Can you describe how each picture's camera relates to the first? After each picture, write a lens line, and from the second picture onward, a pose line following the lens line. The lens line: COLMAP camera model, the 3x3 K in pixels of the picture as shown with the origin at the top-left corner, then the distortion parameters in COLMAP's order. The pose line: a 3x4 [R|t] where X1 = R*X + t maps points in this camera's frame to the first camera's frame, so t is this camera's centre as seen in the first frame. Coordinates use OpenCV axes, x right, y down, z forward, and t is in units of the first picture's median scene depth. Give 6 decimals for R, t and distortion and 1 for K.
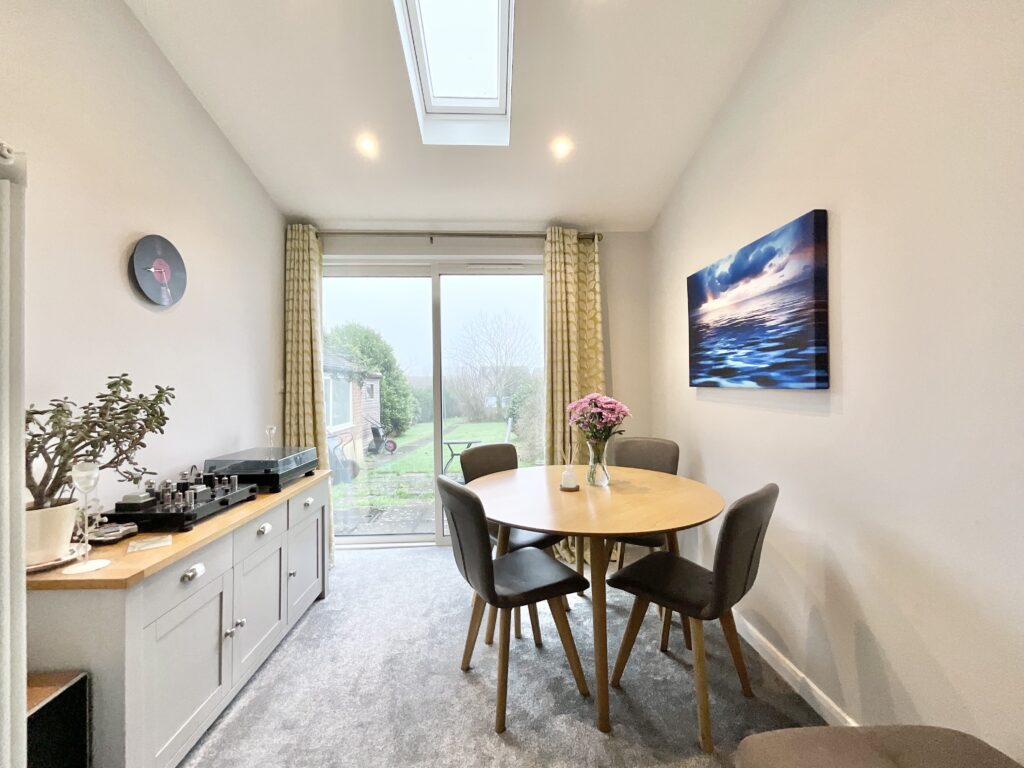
lens RADIAL K [[415.4, 0, 512.0], [0, 415.4, 384.0], [0, 0, 1]] dist [-0.000915, -0.000113]
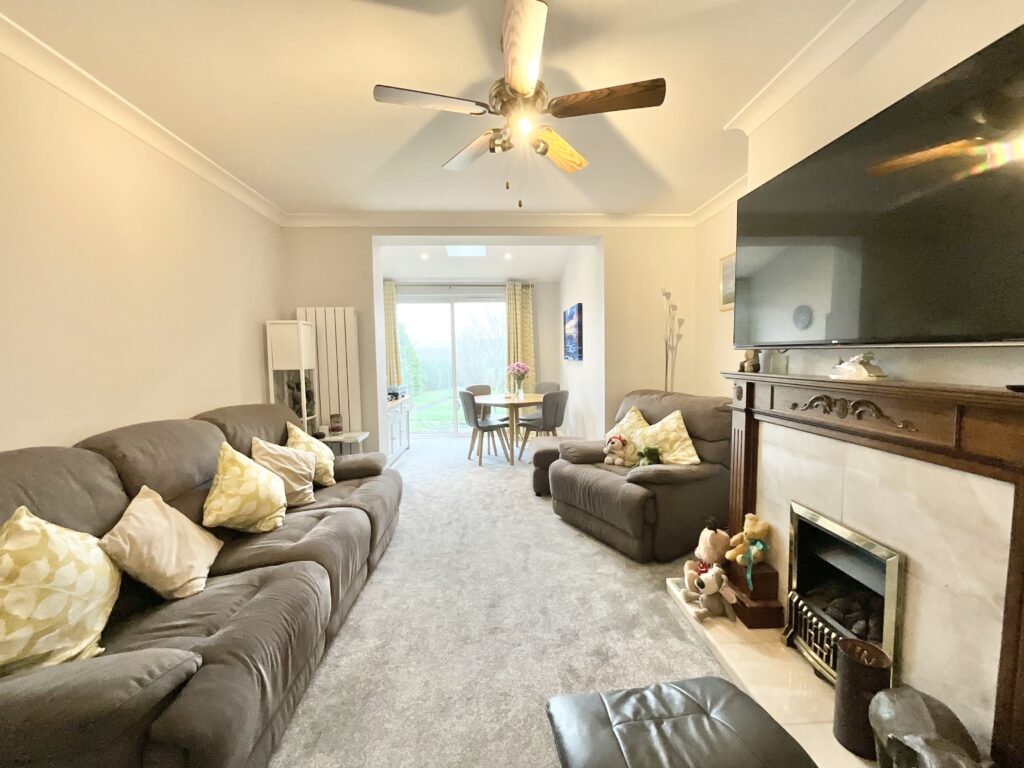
lens RADIAL K [[415.4, 0, 512.0], [0, 415.4, 384.0], [0, 0, 1]] dist [-0.000915, -0.000113]
pose [[0.999993, -0.003460, -0.001689, 0.114304], [0.003568, 0.997618, 0.068885, -0.013422], [0.001447, -0.068891, 0.997623, -1.098910]]
